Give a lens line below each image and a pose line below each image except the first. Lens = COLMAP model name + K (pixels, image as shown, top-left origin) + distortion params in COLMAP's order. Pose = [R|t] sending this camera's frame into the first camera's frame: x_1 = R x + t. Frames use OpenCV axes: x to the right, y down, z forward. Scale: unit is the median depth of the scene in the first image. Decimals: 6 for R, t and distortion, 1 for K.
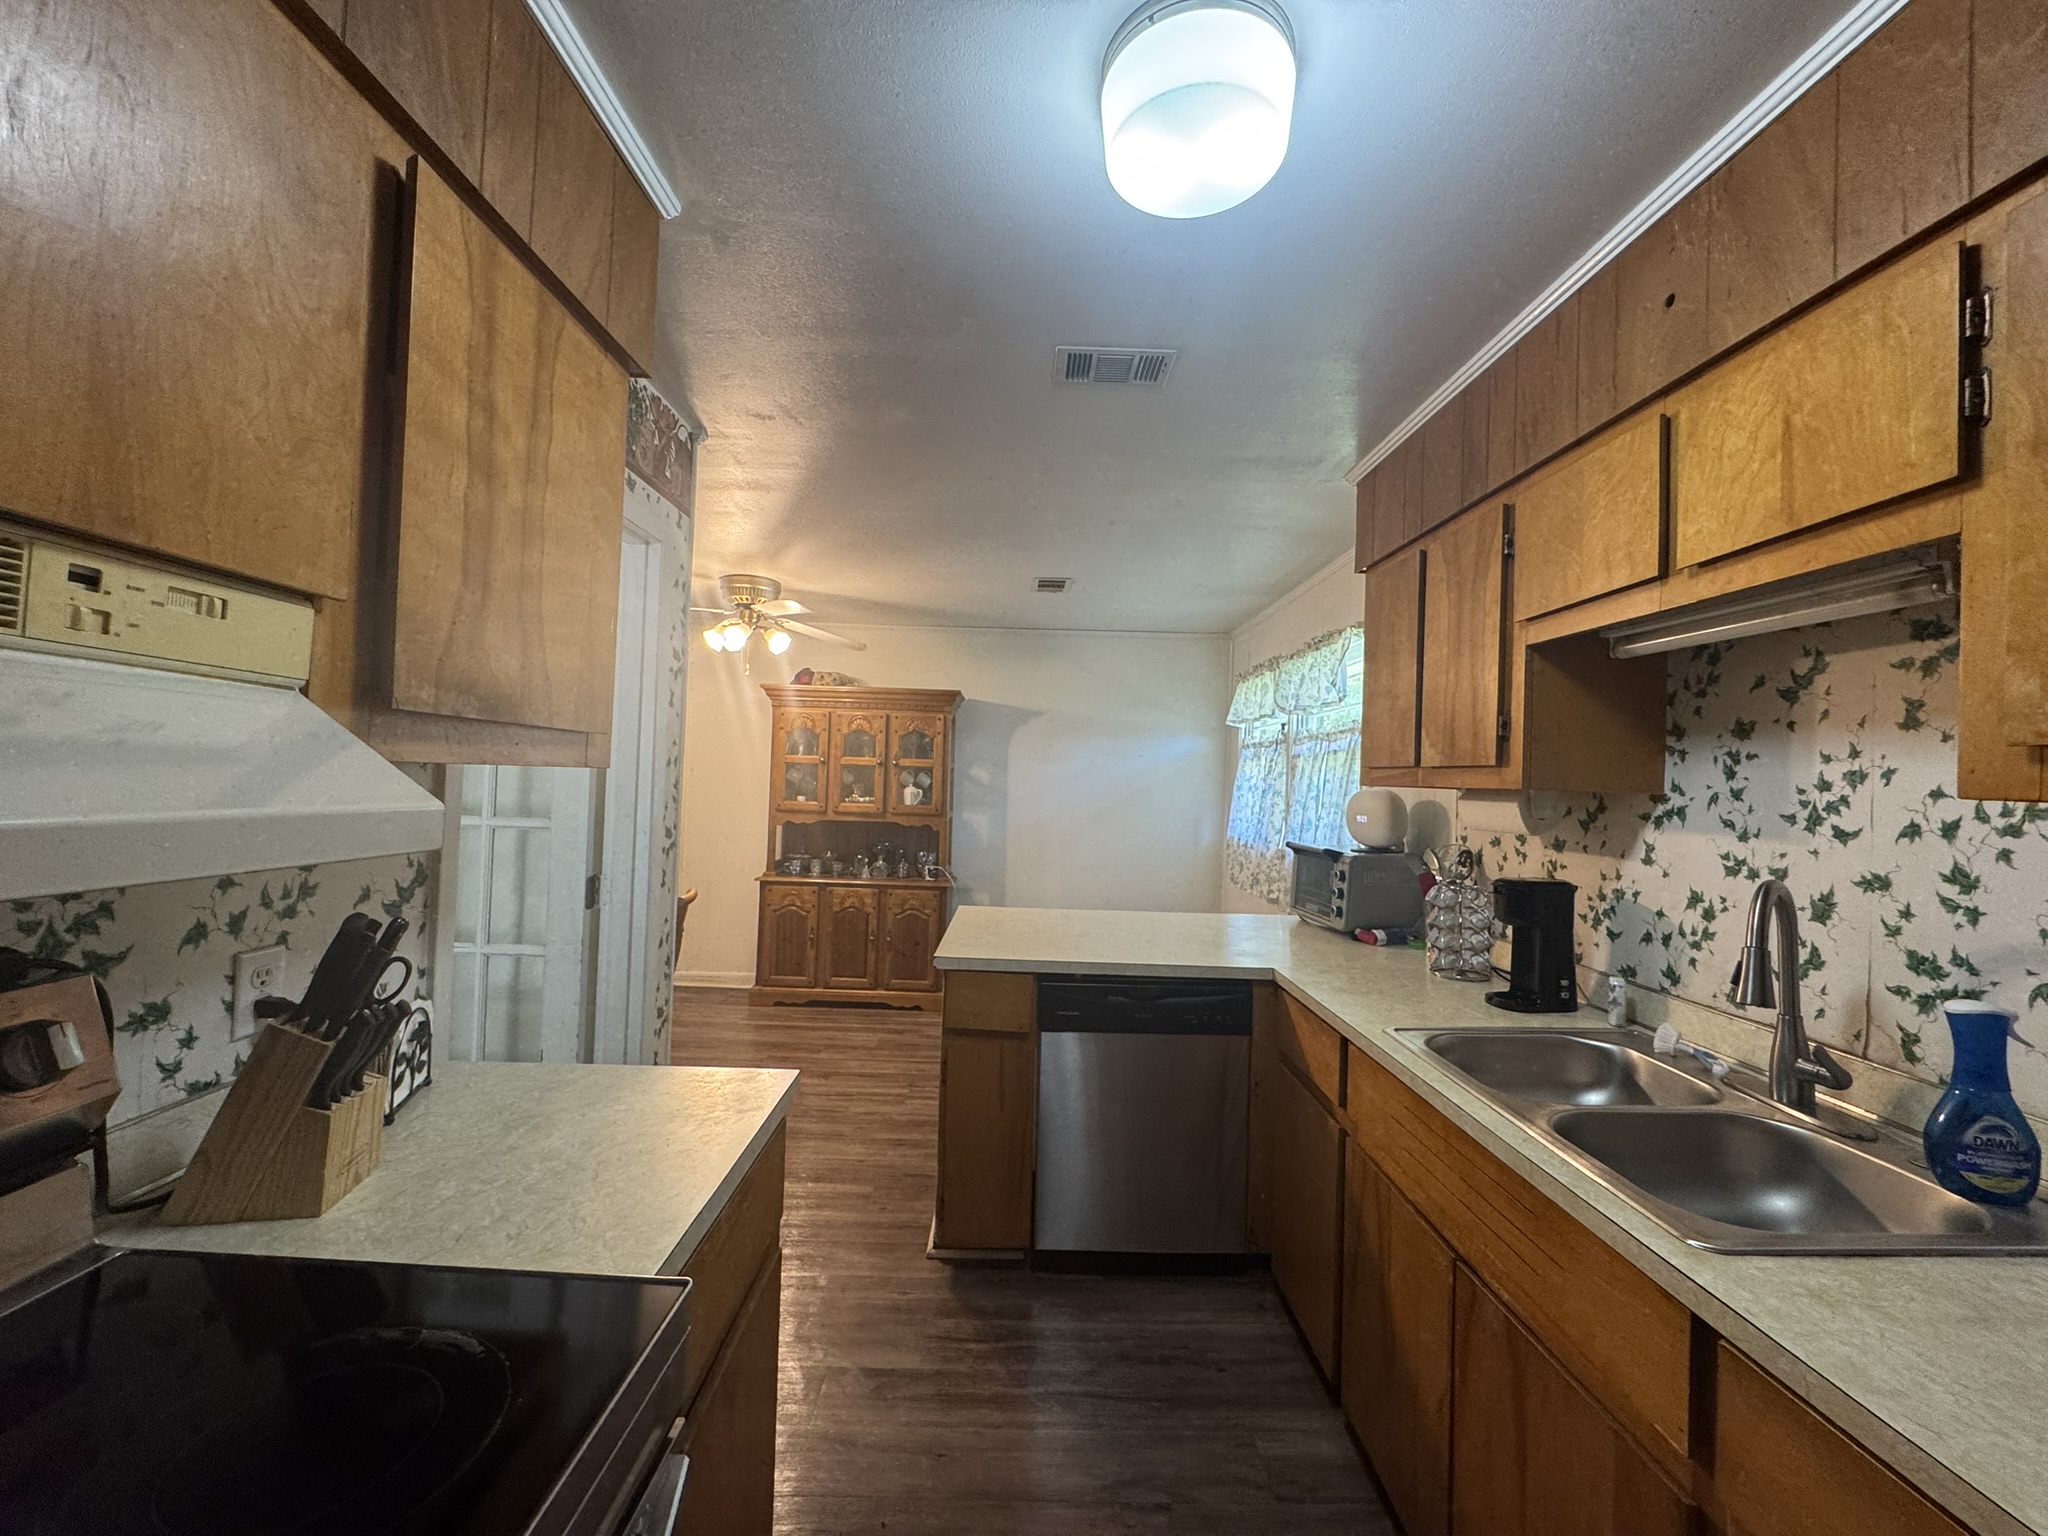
lens RADIAL K [[817.0, 0, 1012.3], [0, 817.0, 768.1], [0, 0, 1]] dist [-0.002695, 0.000535]
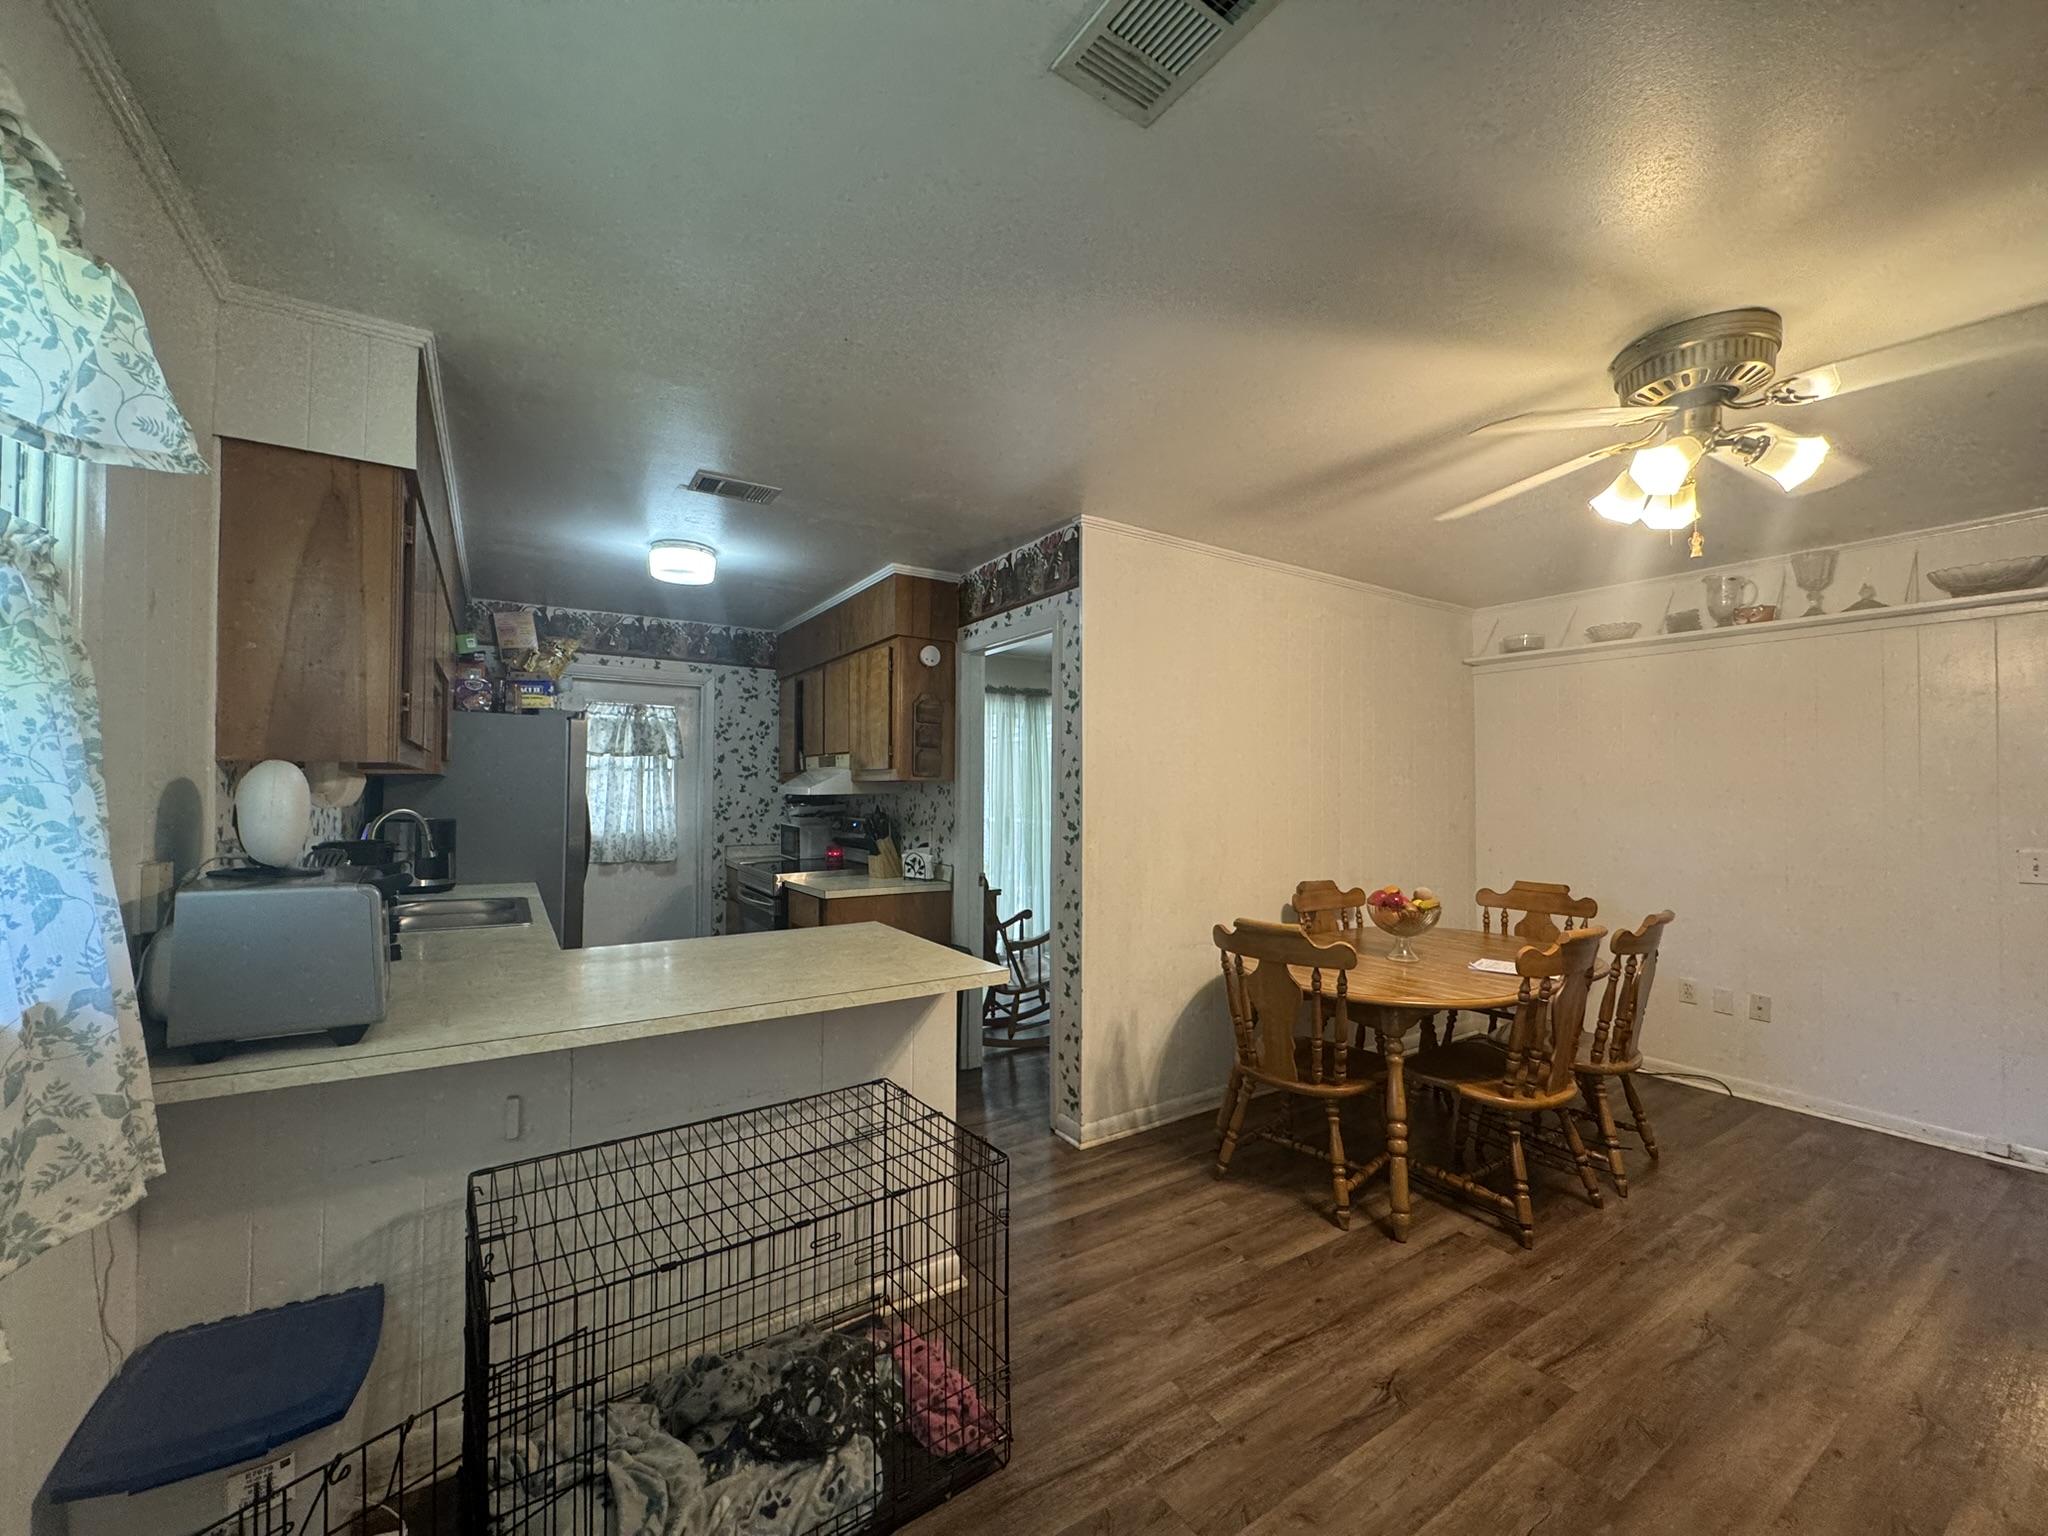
lens RADIAL K [[817.0, 0, 1023.7], [0, 817.0, 767.5], [0, 0, 1]] dist [-0.002695, 0.000535]
pose [[-0.835178, -0.050097, -0.547693, 0.586474], [-0.023827, 0.998204, -0.054970, 0.086305], [0.549463, -0.032860, -0.834872, 3.127692]]
